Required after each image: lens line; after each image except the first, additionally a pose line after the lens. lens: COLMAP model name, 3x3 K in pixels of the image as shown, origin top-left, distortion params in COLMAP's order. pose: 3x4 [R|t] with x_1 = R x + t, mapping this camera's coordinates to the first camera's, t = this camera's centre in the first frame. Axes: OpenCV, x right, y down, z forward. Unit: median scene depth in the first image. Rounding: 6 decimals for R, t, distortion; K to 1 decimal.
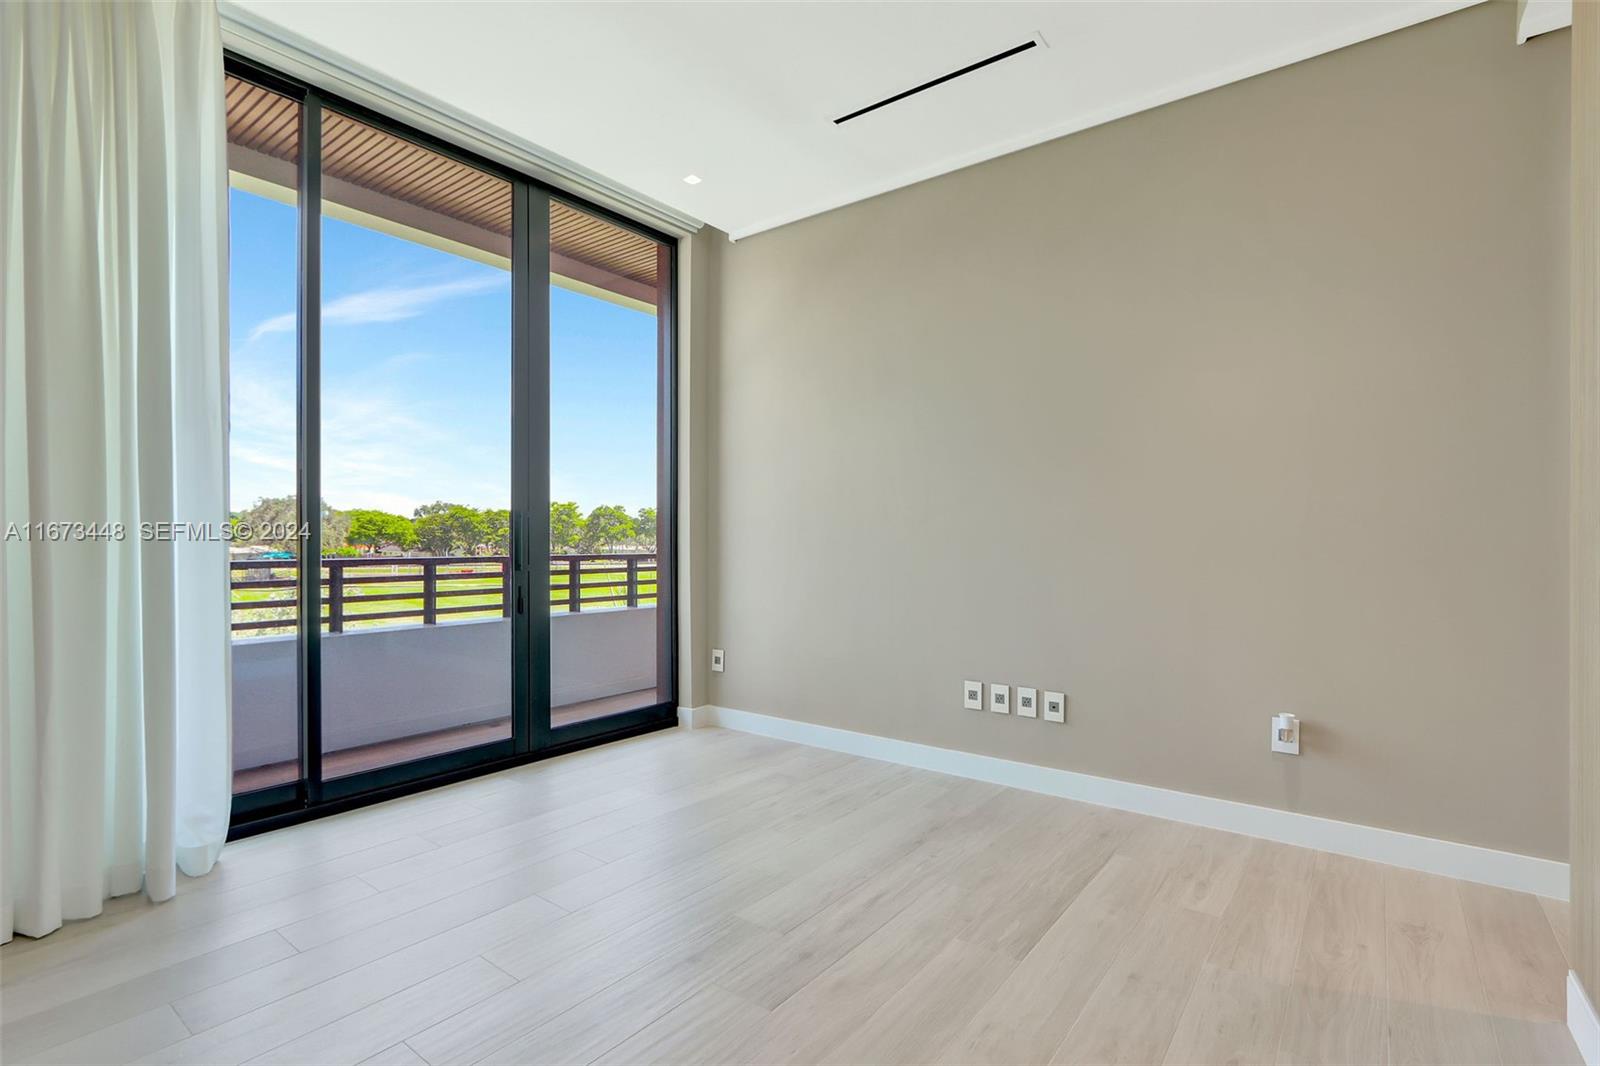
lens RADIAL K [[753.9, 0, 801.9], [0, 753.9, 541.1], [0, 0, 1]] dist [-0.018499, 0.000706]
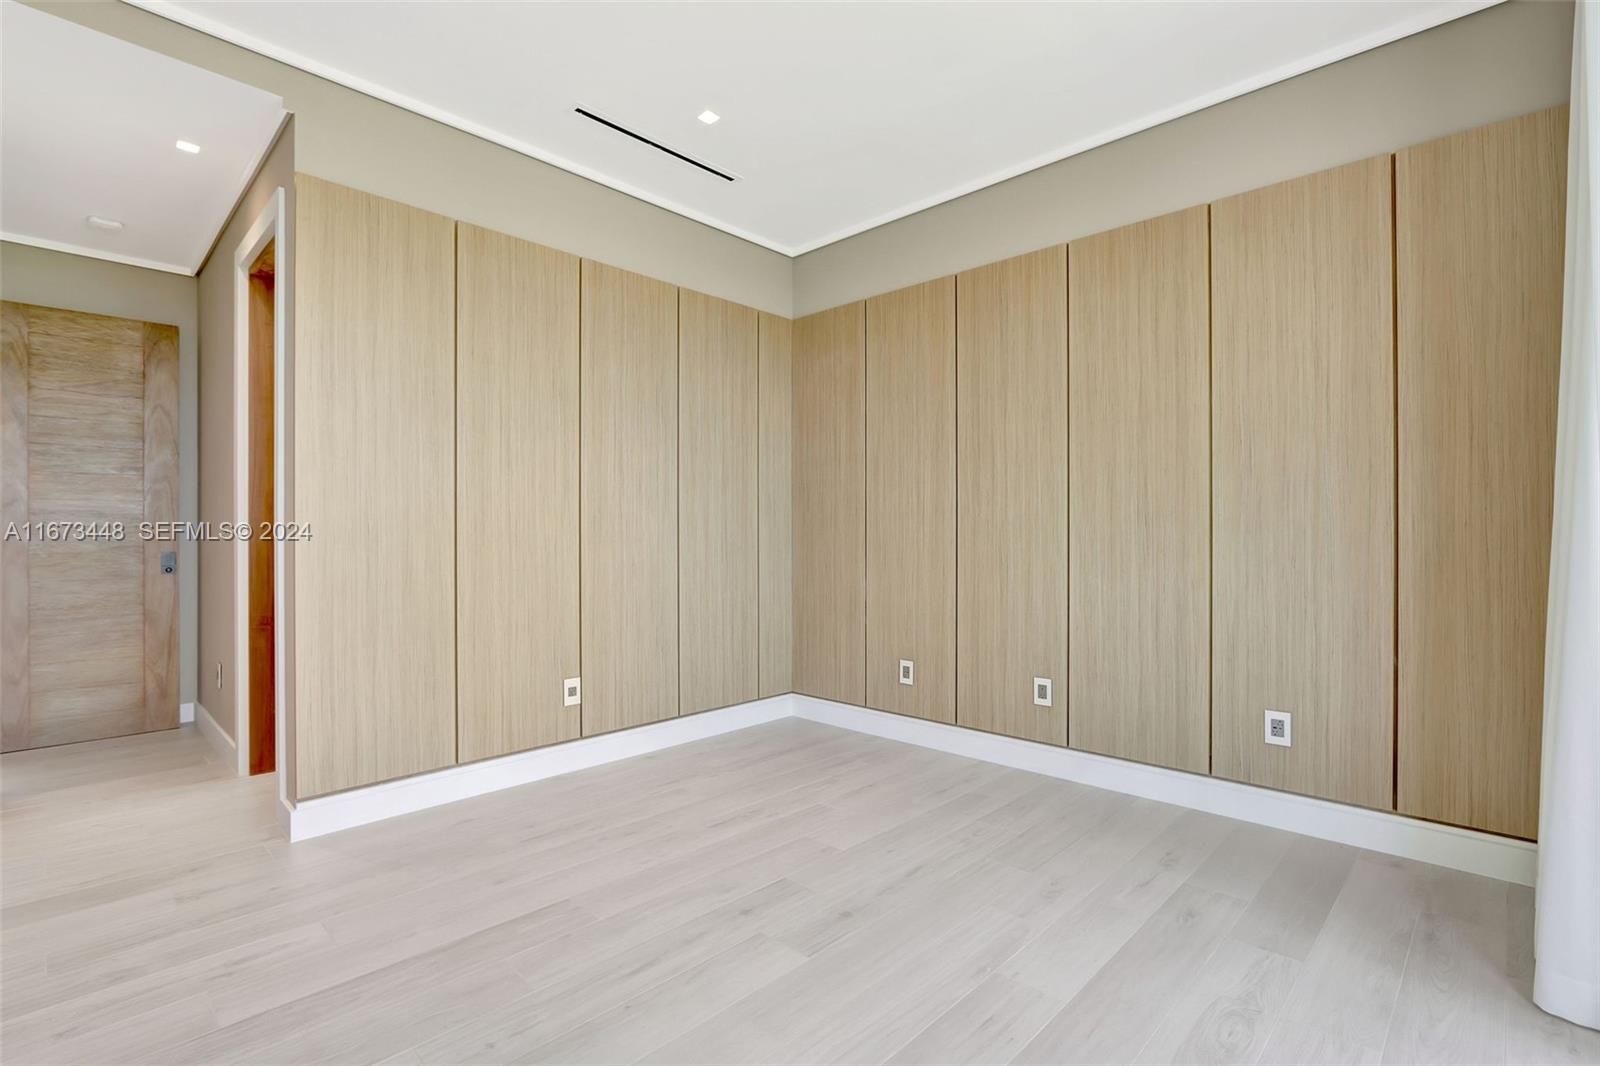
lens RADIAL K [[753.9, 0, 798.9], [0, 753.9, 535.6], [0, 0, 1]] dist [-0.018499, 0.000706]
pose [[-0.992901, -0.004938, 0.118838, -0.167532], [-0.004042, 0.999962, 0.007784, -0.015858], [-0.118871, 0.007249, -0.992883, 1.727285]]
